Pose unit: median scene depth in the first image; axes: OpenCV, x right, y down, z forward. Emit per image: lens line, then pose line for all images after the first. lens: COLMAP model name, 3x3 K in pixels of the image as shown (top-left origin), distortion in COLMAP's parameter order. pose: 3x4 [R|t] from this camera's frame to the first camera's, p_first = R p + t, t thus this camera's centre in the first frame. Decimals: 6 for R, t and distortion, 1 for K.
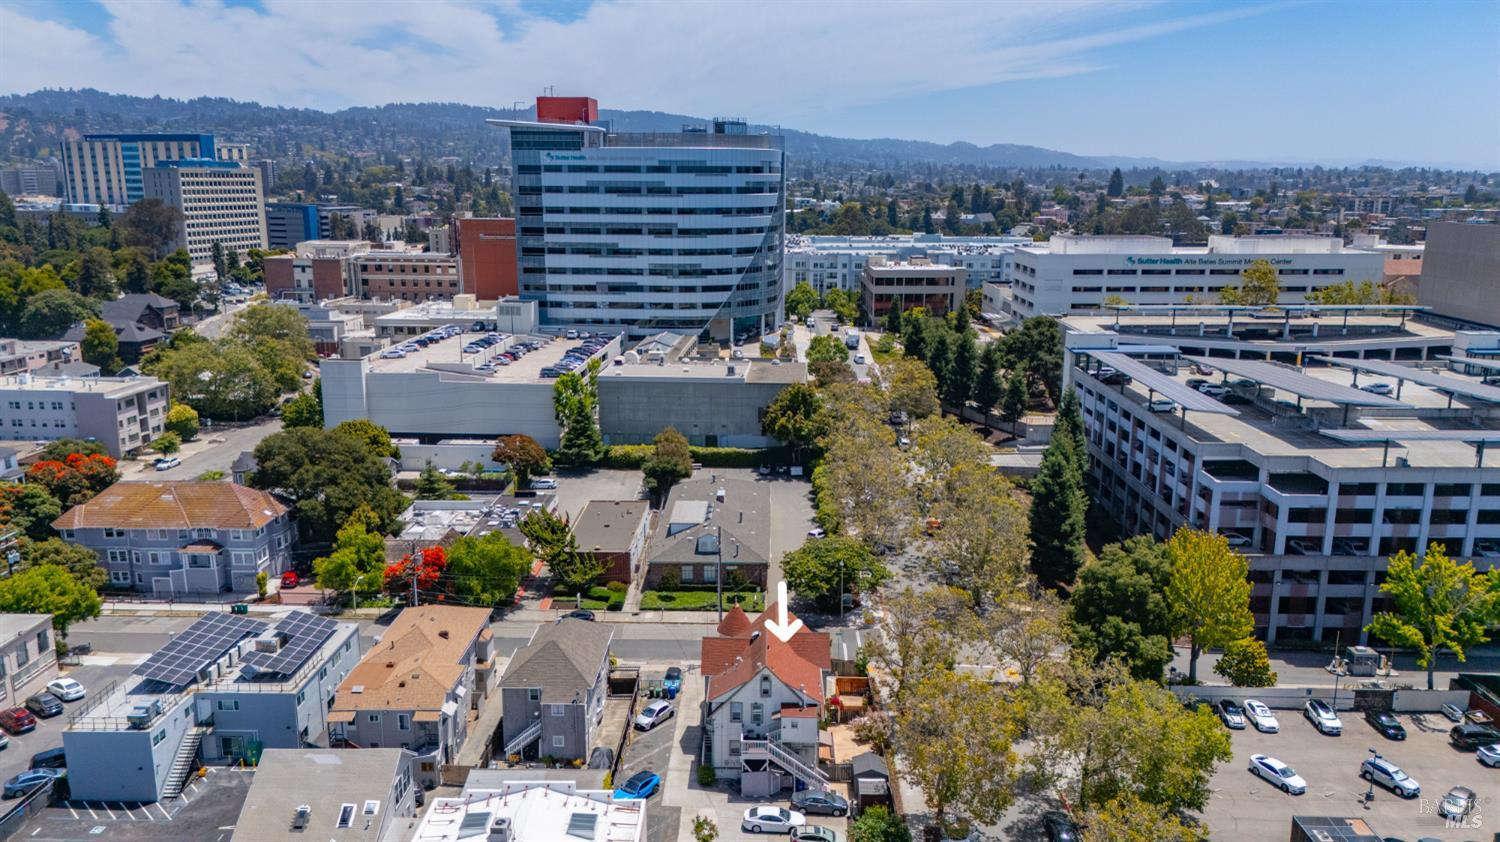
lens RADIAL K [[1100.6, 0, 750.0], [0, 1100.6, 427.2], [0, 0, 1]] dist [0.086667, -0.089424]
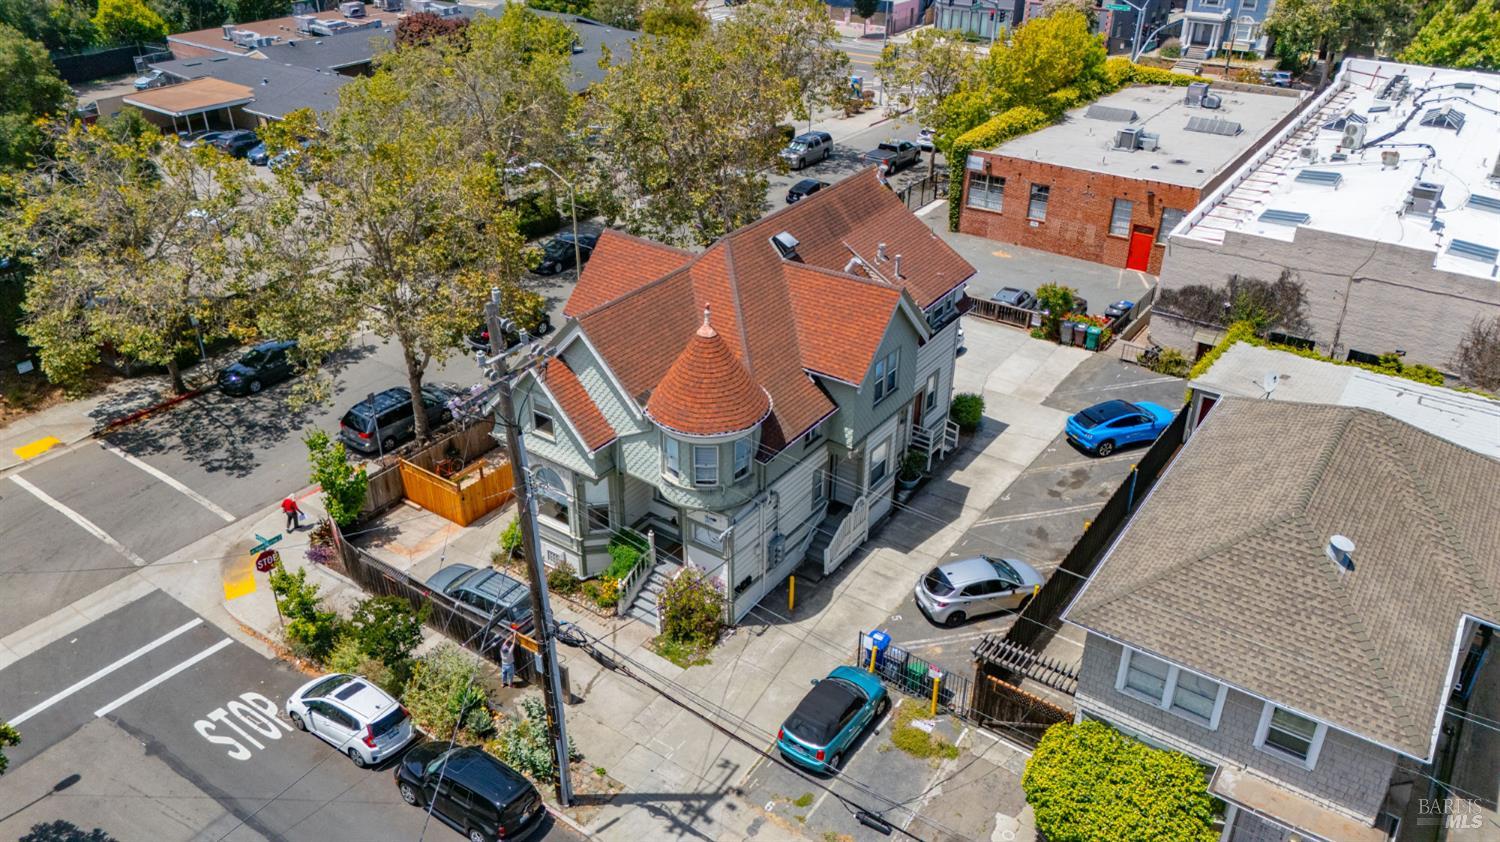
lens RADIAL K [[1100.6, 0, 751.1], [0, 1100.6, 419.6], [0, 0, 1]] dist [0.086667, -0.089424]
pose [[-0.831832, -0.280763, 0.478777, -0.138079], [0.113251, 0.758611, 0.641625, -0.009572], [-0.543351, 0.587946, -0.599241, 0.945895]]
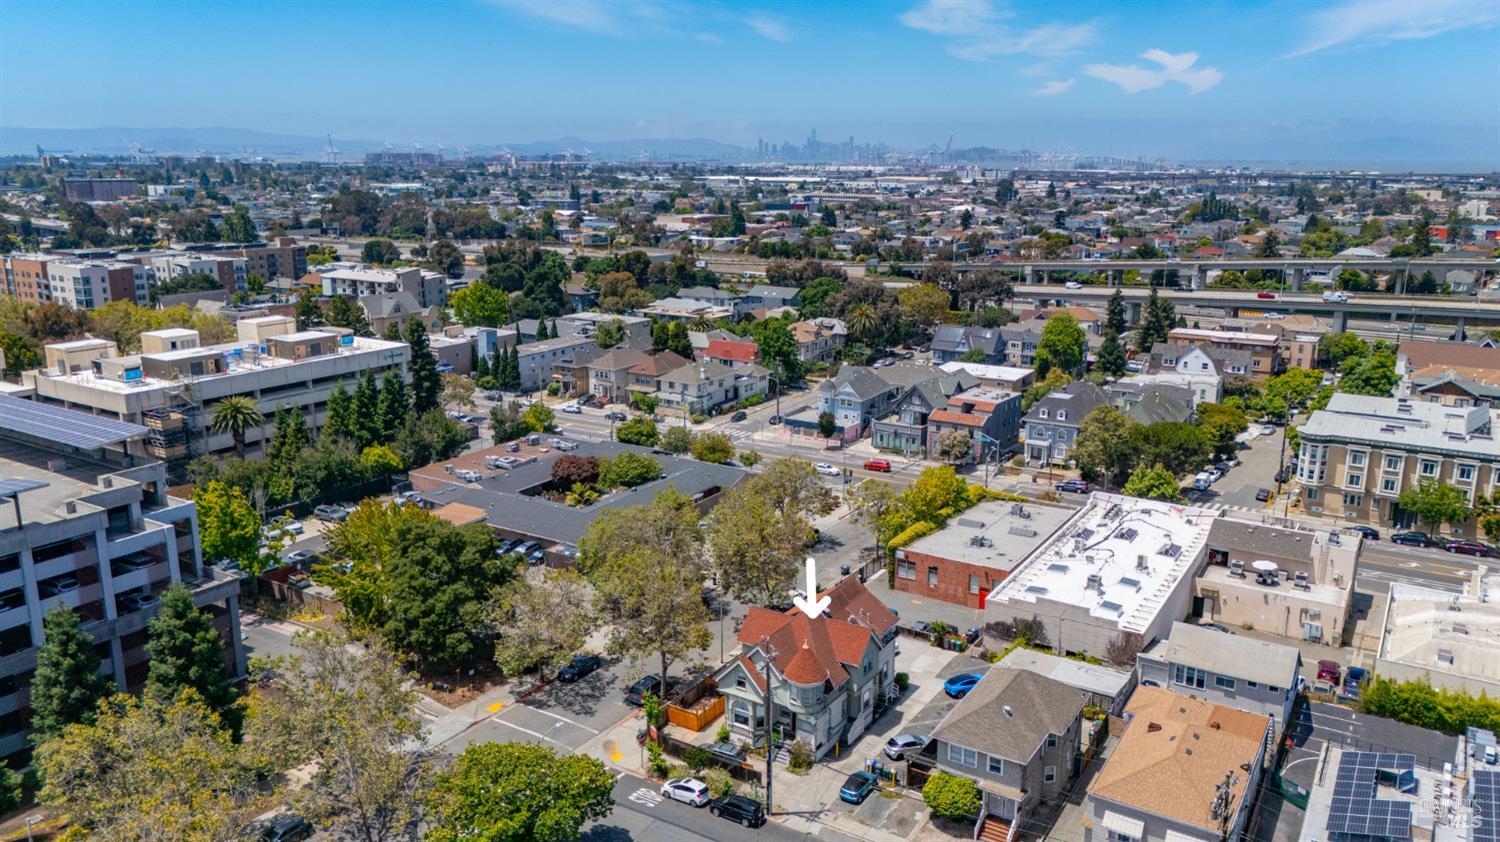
lens RADIAL K [[1100.6, 0, 750.9], [0, 1100.6, 420.9], [0, 0, 1]] dist [0.086667, -0.089424]
pose [[-0.859284, -0.128811, 0.495013, -0.303039], [0.104233, 0.903368, 0.416007, -0.289213], [-0.500766, 0.409065, -0.762824, 1.281408]]
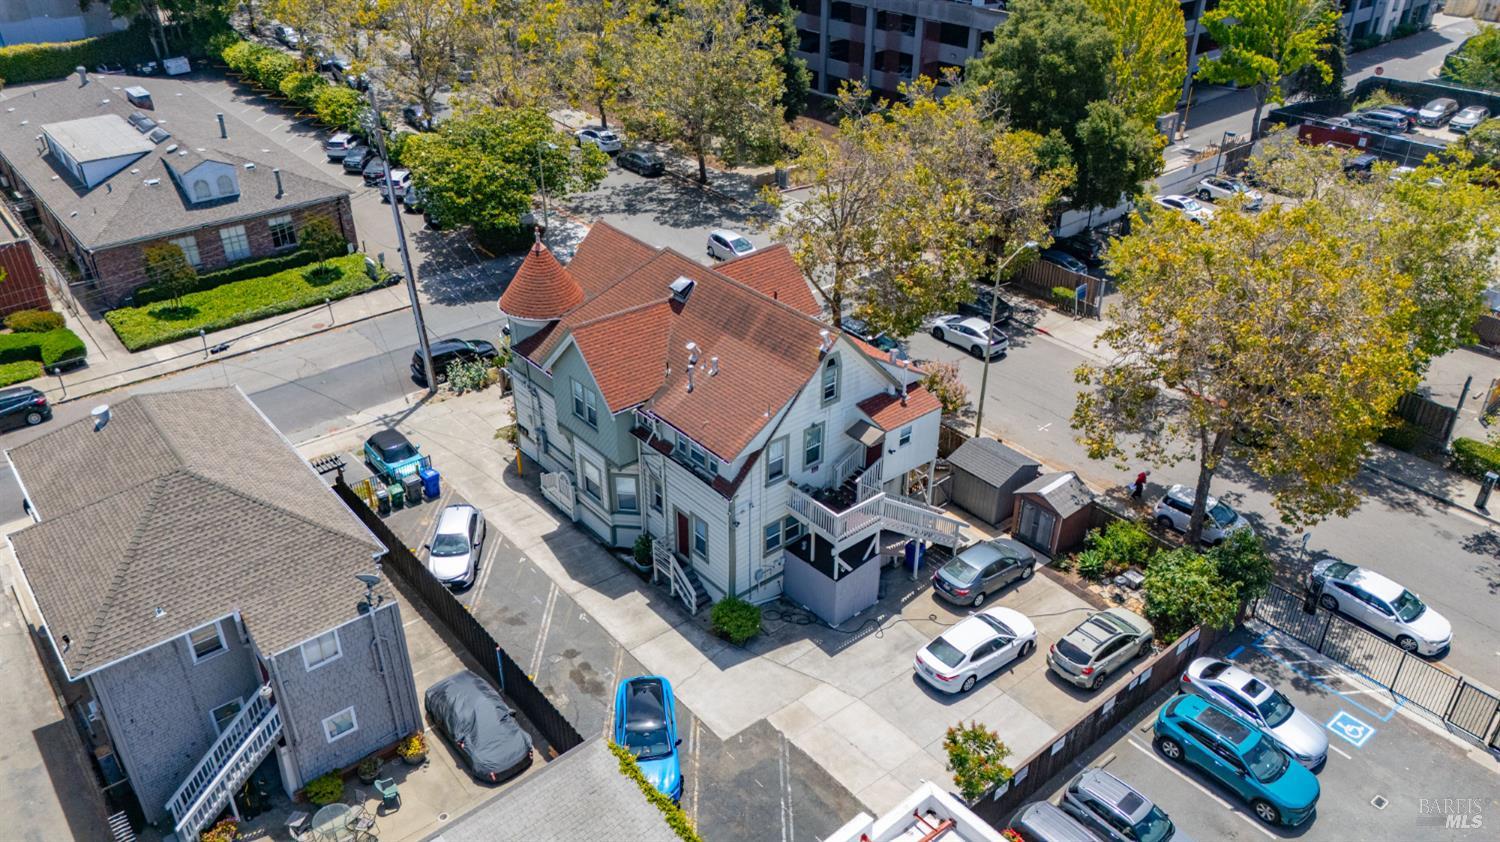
lens RADIAL K [[1100.6, 0, 749.9], [0, 1100.6, 427.0], [0, 0, 1]] dist [0.086667, -0.089424]
pose [[0.753864, -0.340968, 0.561631, -0.172140], [0.149338, 0.921351, 0.358902, 0.066718], [-0.639834, -0.186691, 0.745493, 0.487349]]
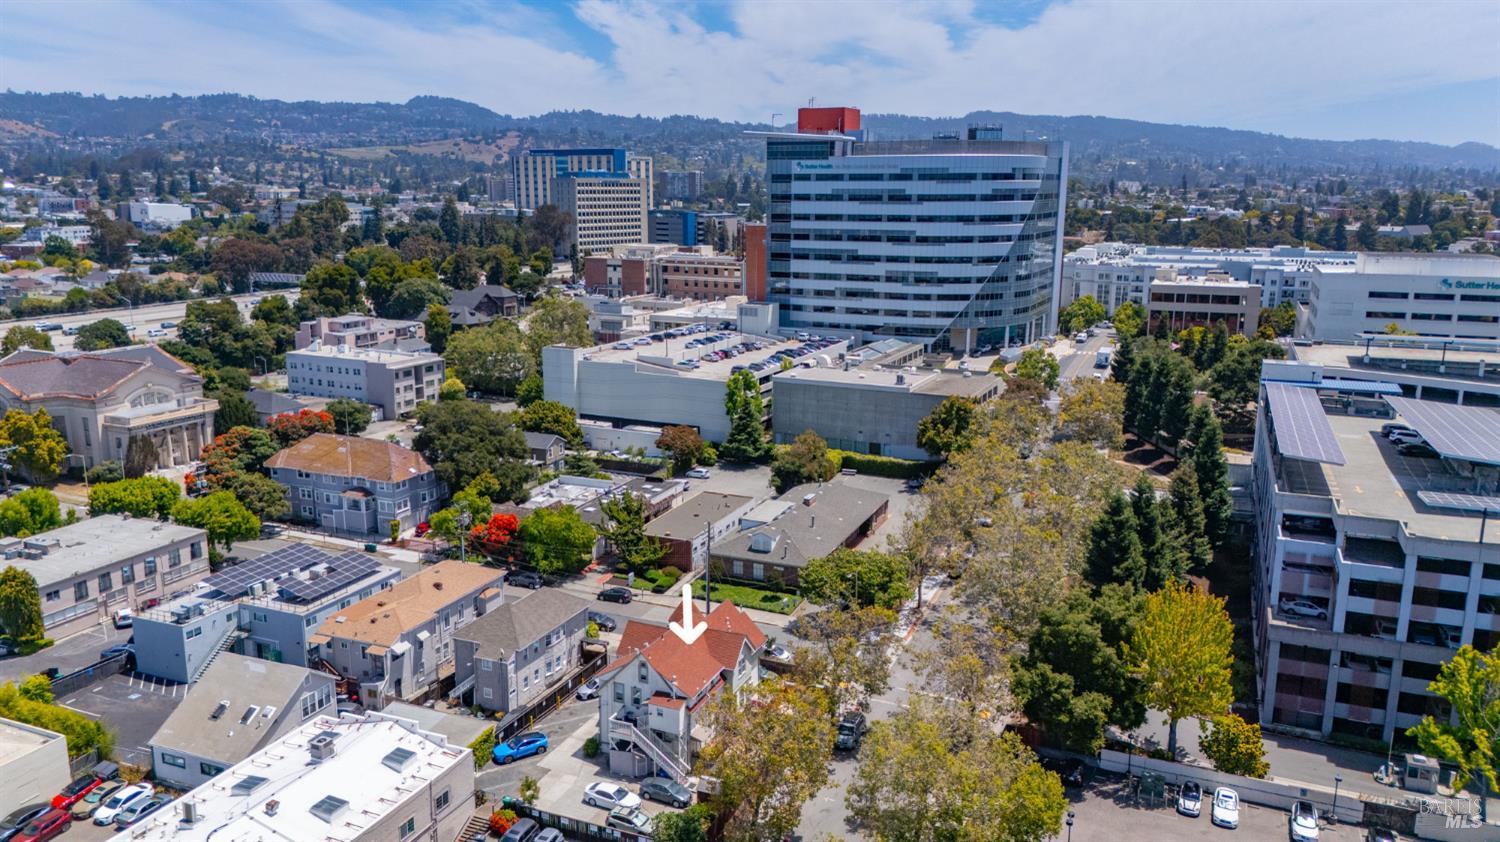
lens RADIAL K [[1100.6, 0, 749.2], [0, 1100.6, 425.6], [0, 0, 1]] dist [0.086667, -0.089424]
pose [[0.928570, 0.081870, -0.362015, 0.321204], [-0.084799, 0.996367, 0.007820, -0.009501], [0.361340, 0.023437, 0.932139, 0.040860]]
